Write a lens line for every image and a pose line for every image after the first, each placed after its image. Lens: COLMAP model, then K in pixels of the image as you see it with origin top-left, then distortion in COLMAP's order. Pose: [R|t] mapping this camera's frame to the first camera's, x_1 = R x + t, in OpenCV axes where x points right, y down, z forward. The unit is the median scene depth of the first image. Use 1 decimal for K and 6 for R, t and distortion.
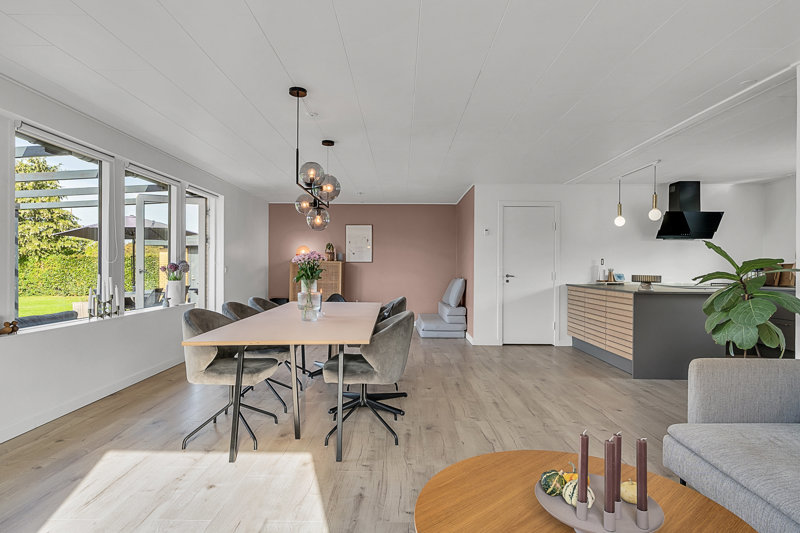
lens RADIAL K [[447.8, 0, 400.0], [0, 447.8, 266.5], [0, 0, 1]] dist [0.001159, 0.000537]
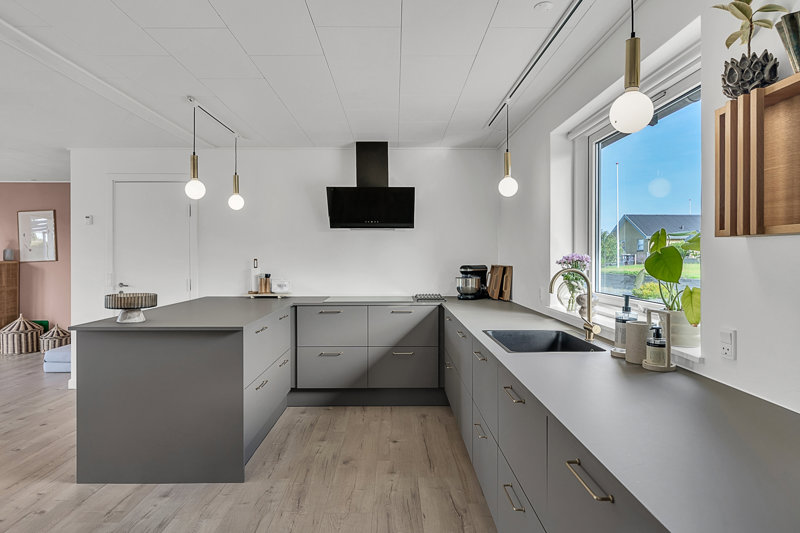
lens RADIAL K [[447.8, 0, 400.0], [0, 447.8, 266.5], [0, 0, 1]] dist [0.001159, 0.000537]
pose [[0.999834, -0.005518, 0.017347, 0.826097], [0.005164, 0.999779, 0.020393, -0.023548], [-0.017456, -0.020300, 0.999642, 0.404438]]
